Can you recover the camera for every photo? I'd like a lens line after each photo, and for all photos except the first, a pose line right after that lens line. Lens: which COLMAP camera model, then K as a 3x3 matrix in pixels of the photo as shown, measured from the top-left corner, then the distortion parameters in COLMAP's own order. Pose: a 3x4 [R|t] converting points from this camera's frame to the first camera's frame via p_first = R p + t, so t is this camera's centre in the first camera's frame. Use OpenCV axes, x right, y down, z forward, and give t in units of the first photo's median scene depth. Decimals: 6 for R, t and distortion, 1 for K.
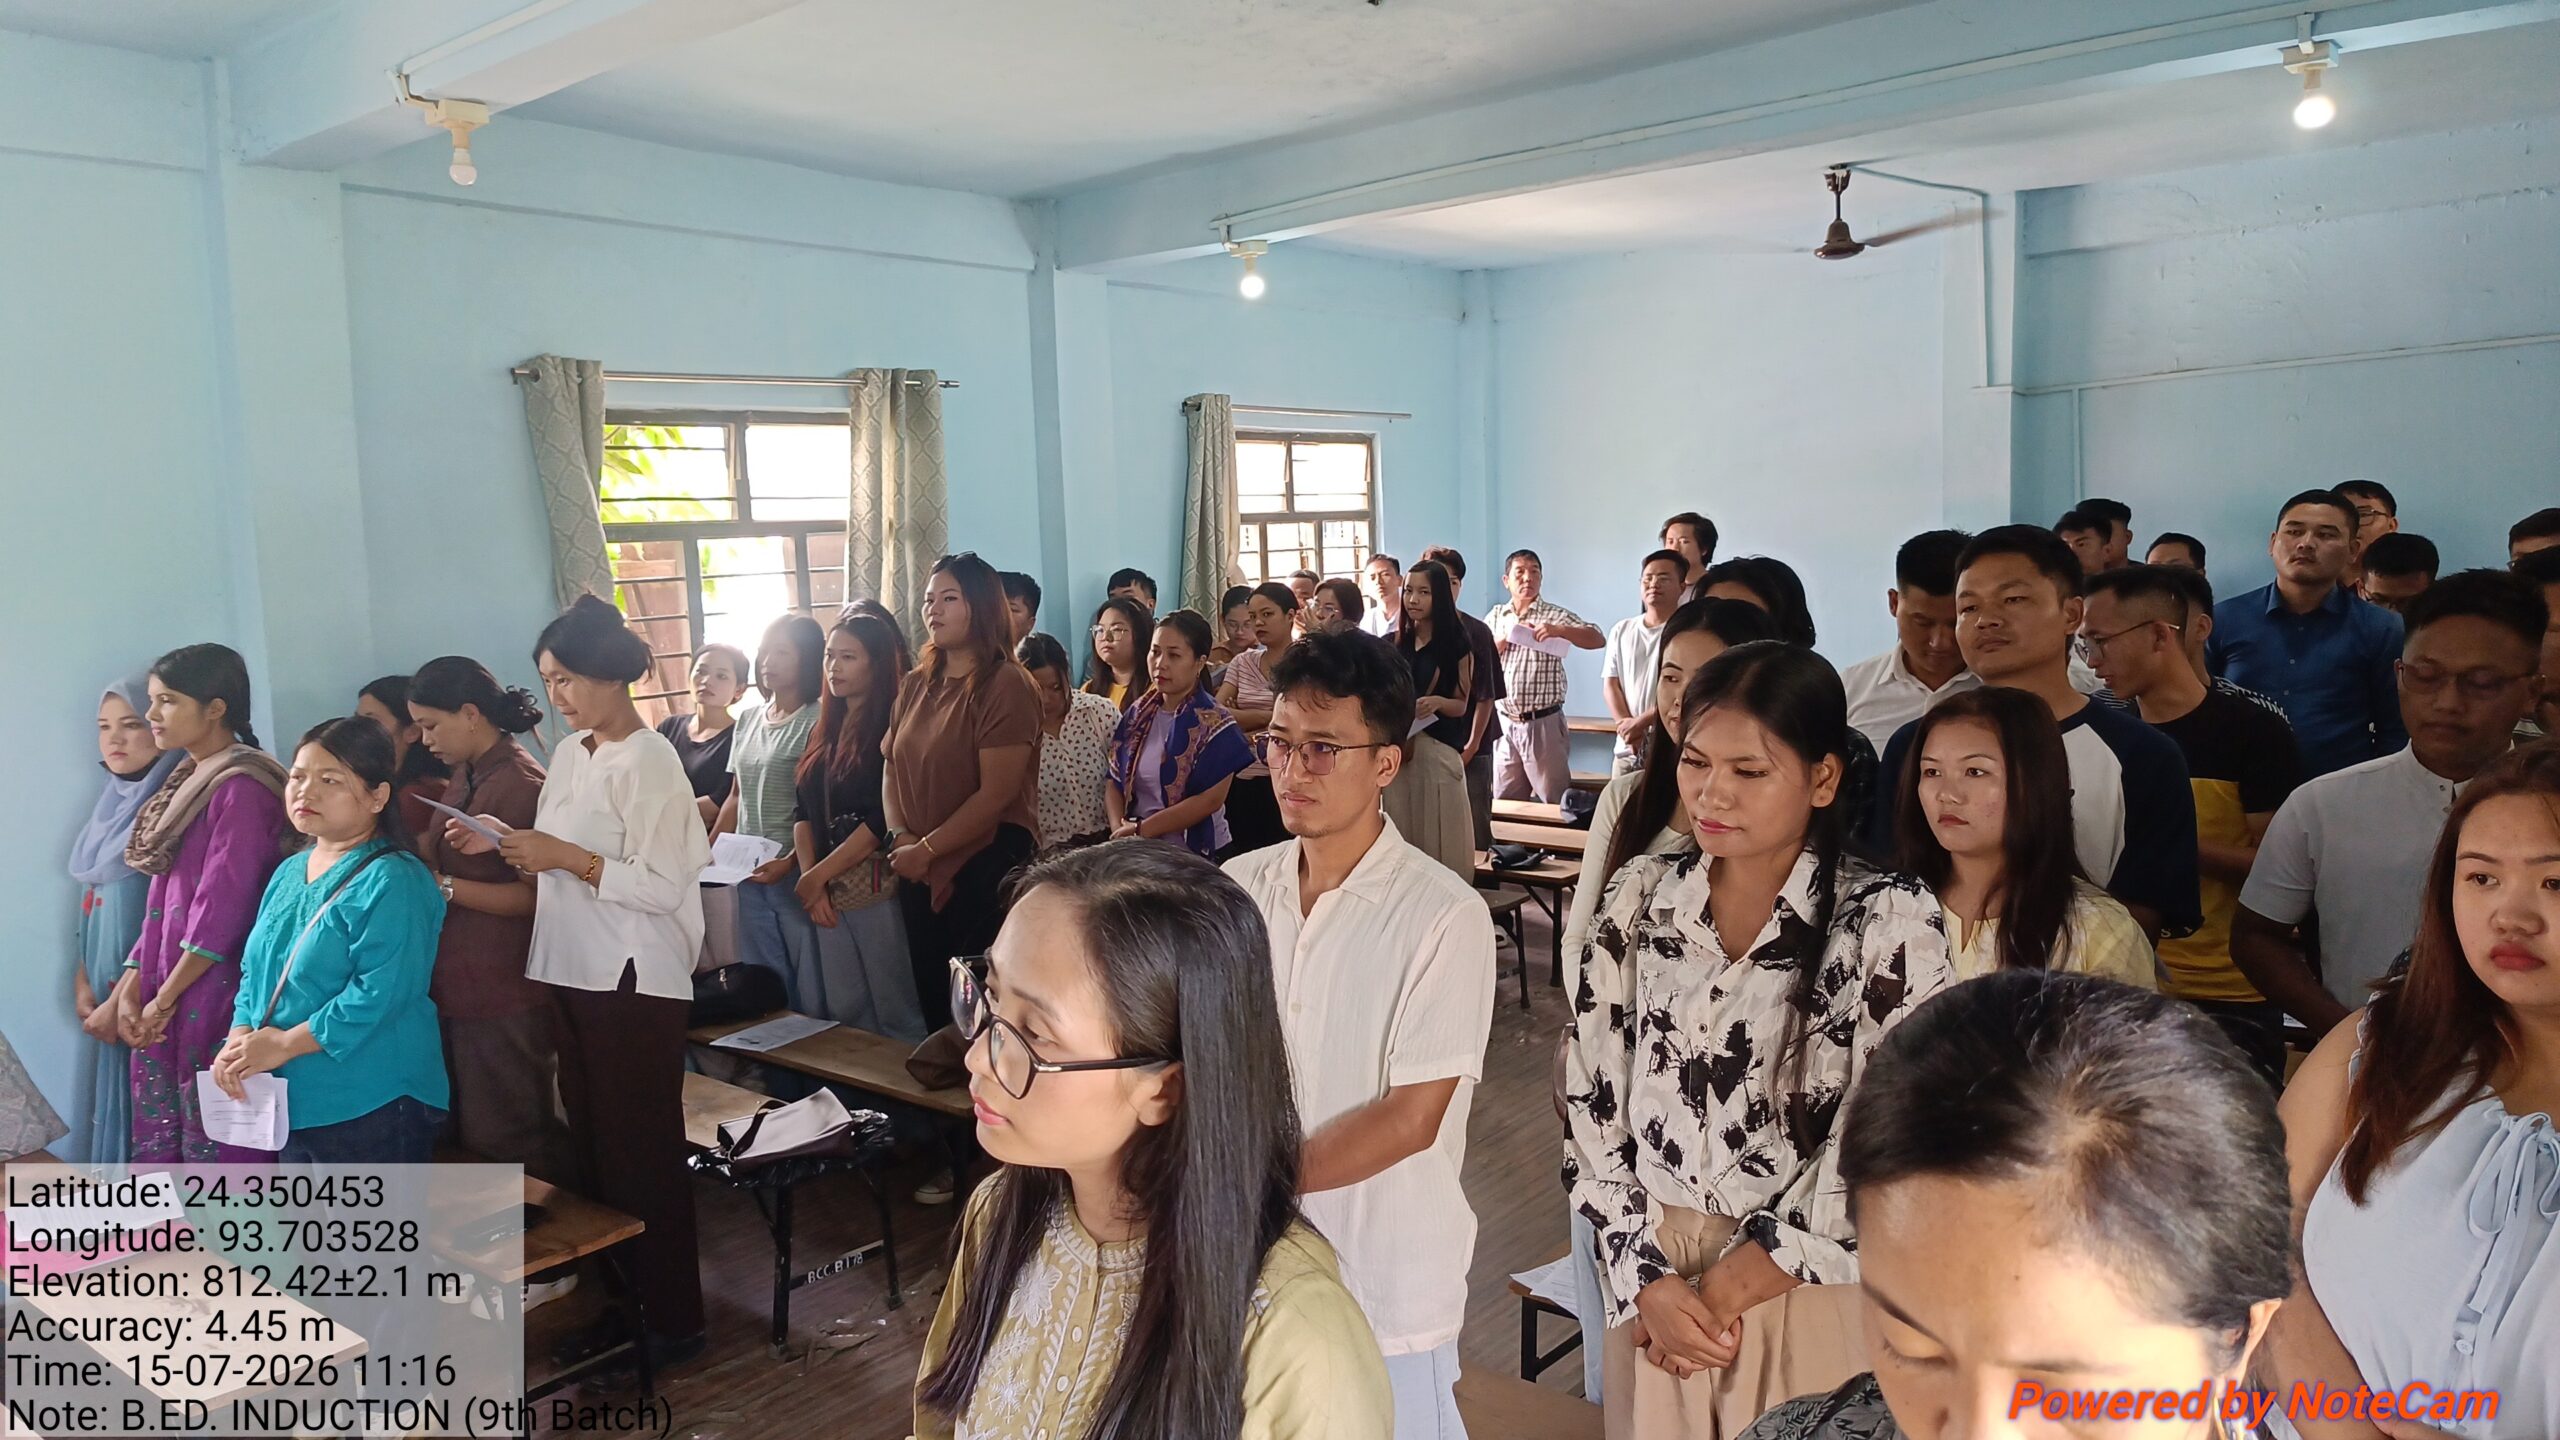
lens RADIAL K [[1775.2, 0, 1262.2], [0, 1775.2, 689.6], [0, 0, 1]] dist [0.038084, -0.035352]
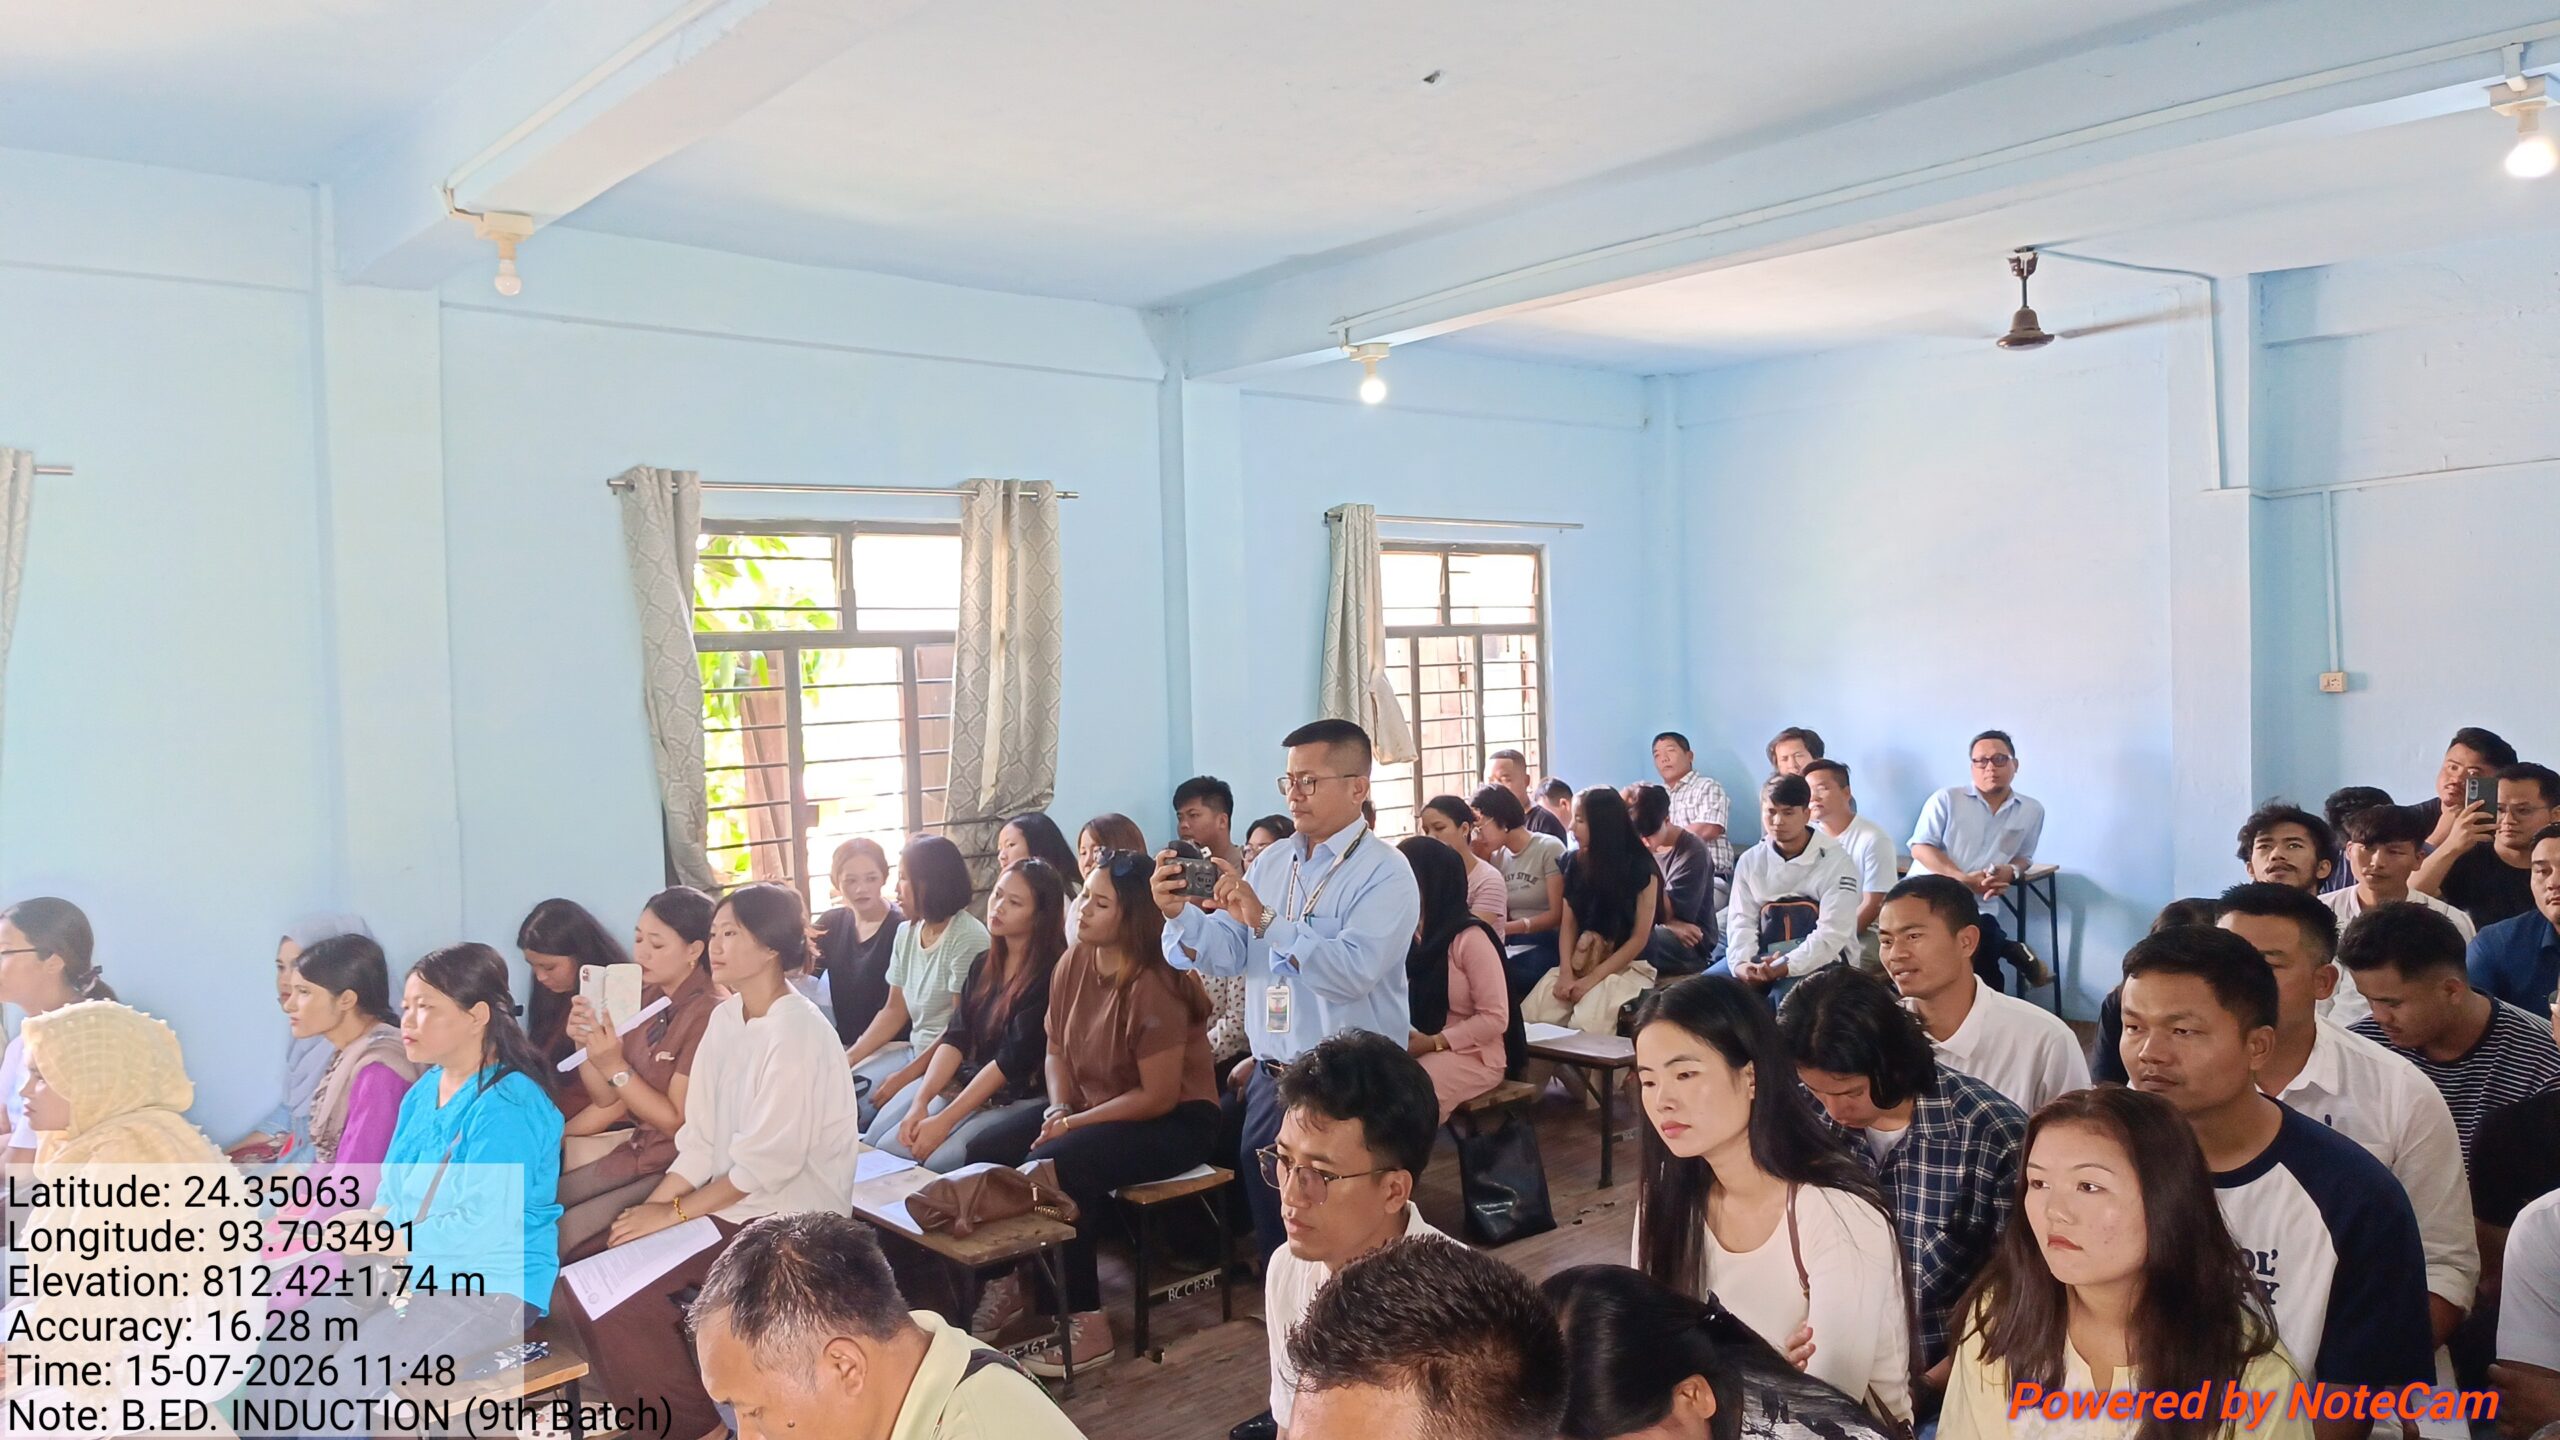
lens RADIAL K [[1739.1, 0, 1291.7], [0, 1739.1, 704.8], [0, 0, 1]] dist [0.082818, -0.083745]
pose [[0.987727, 0.012395, -0.155698, 0.098563], [-0.020811, 0.998402, -0.052543, -0.006622], [0.154798, 0.055139, 0.986406, 0.068972]]
